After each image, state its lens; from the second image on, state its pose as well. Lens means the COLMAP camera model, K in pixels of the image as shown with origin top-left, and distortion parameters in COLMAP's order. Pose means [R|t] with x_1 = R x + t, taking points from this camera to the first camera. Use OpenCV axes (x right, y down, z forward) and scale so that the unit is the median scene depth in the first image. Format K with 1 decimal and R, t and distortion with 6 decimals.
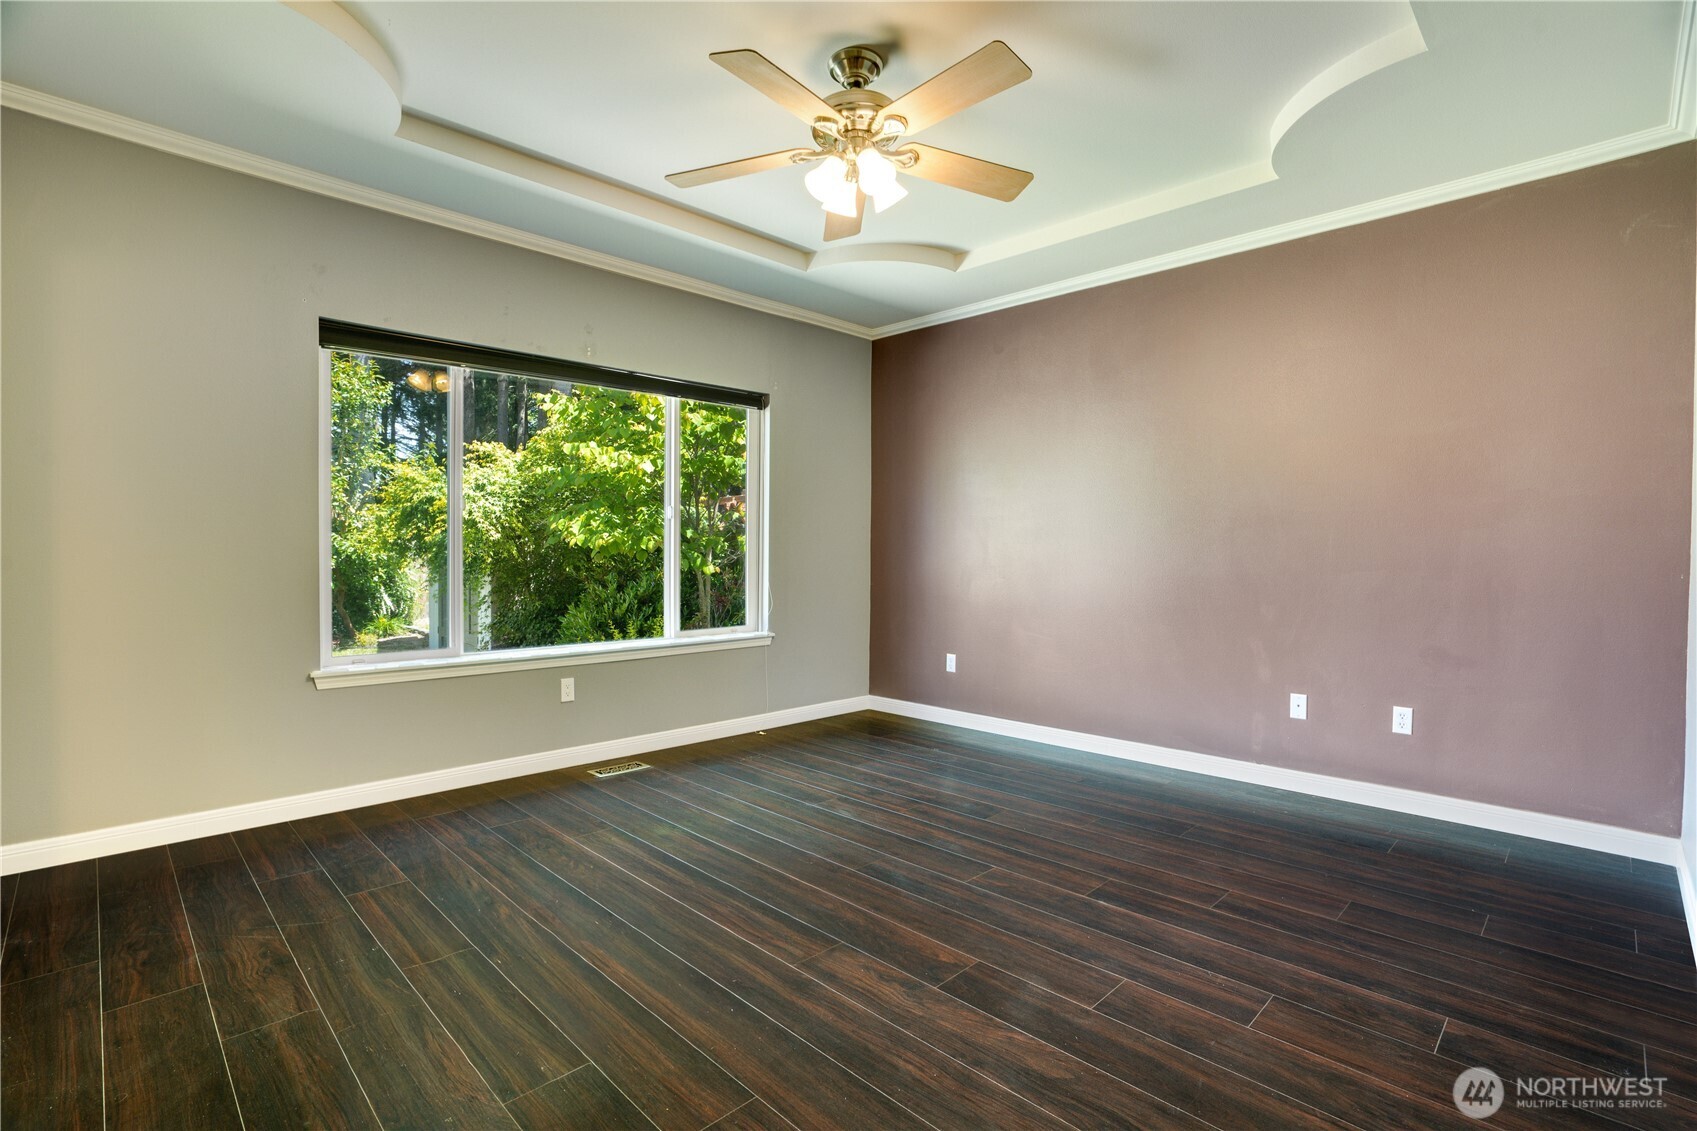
lens RADIAL K [[789.9, 0, 849.5], [0, 789.9, 559.7], [0, 0, 1]] dist [-0.026411, 0.009220]
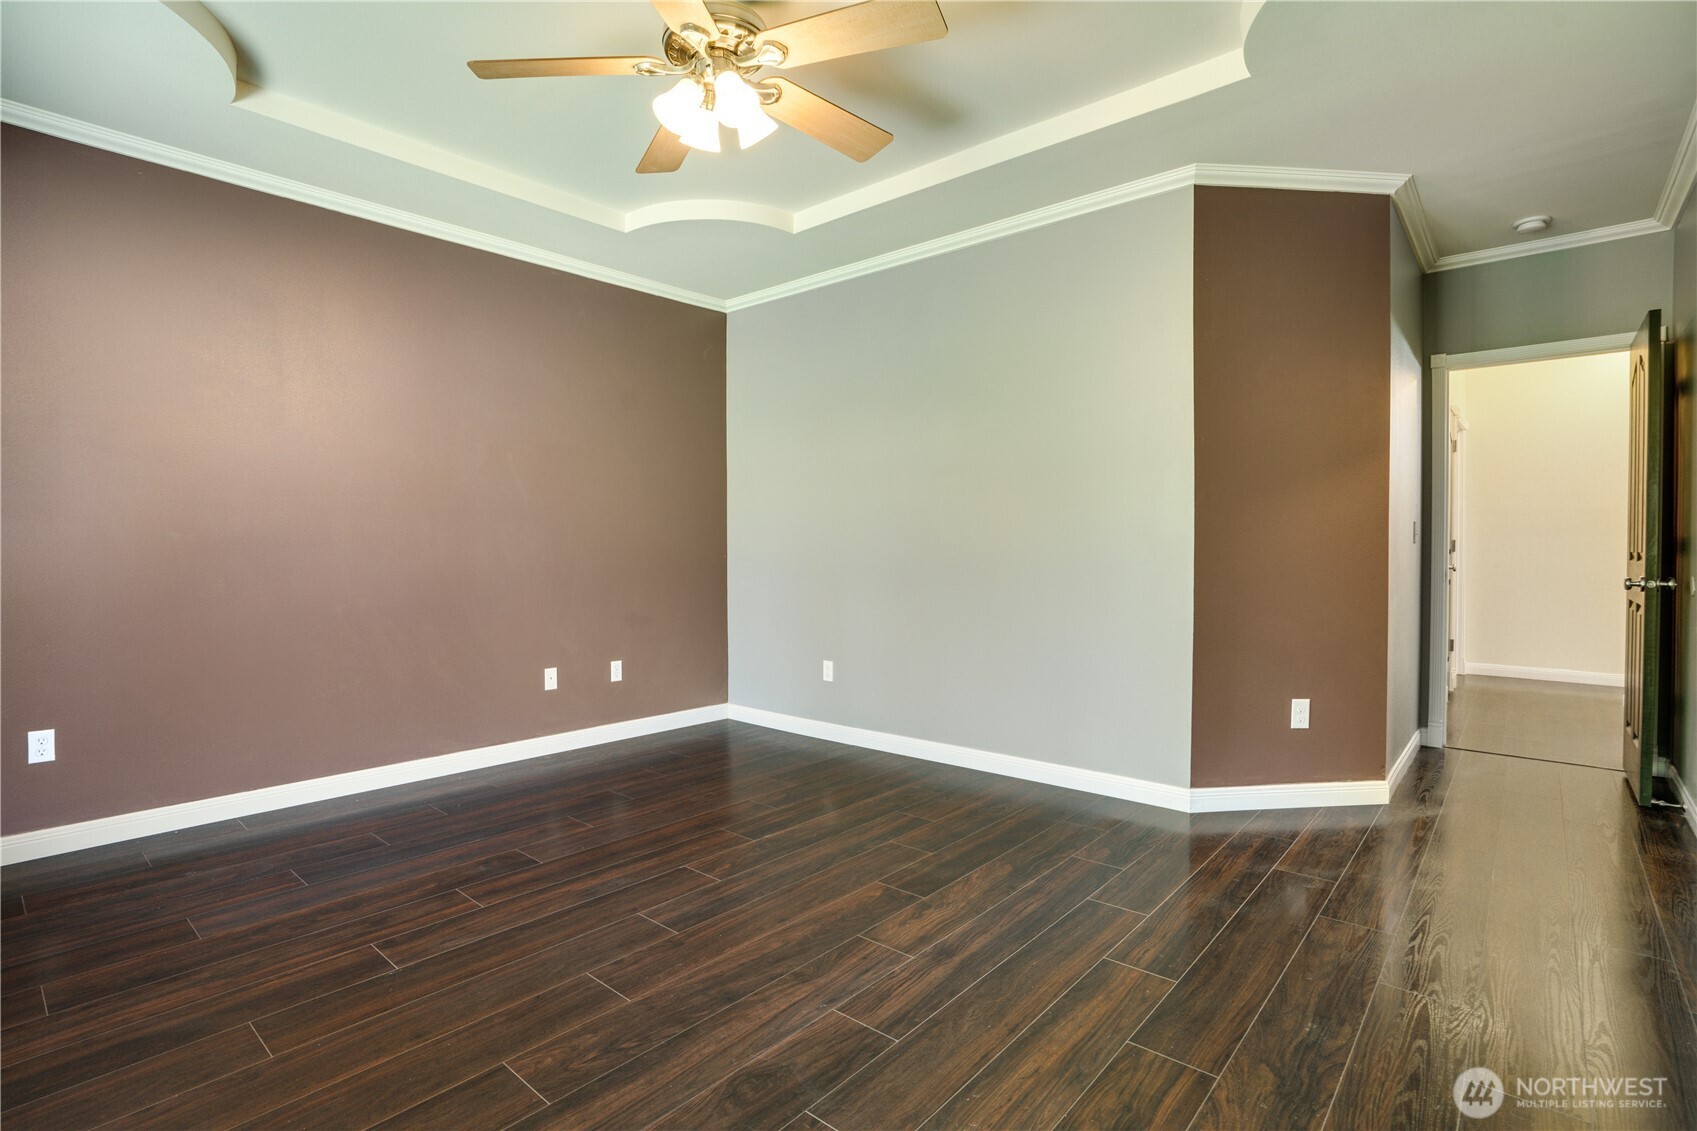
lens RADIAL K [[789.9, 0, 850.4], [0, 789.9, 566.4], [0, 0, 1]] dist [-0.026411, 0.009220]
pose [[-0.067719, -0.022821, 0.997443, -0.857016], [0.002560, 0.999731, 0.023048, -0.001799], [-0.997701, 0.004115, -0.067643, 0.932017]]
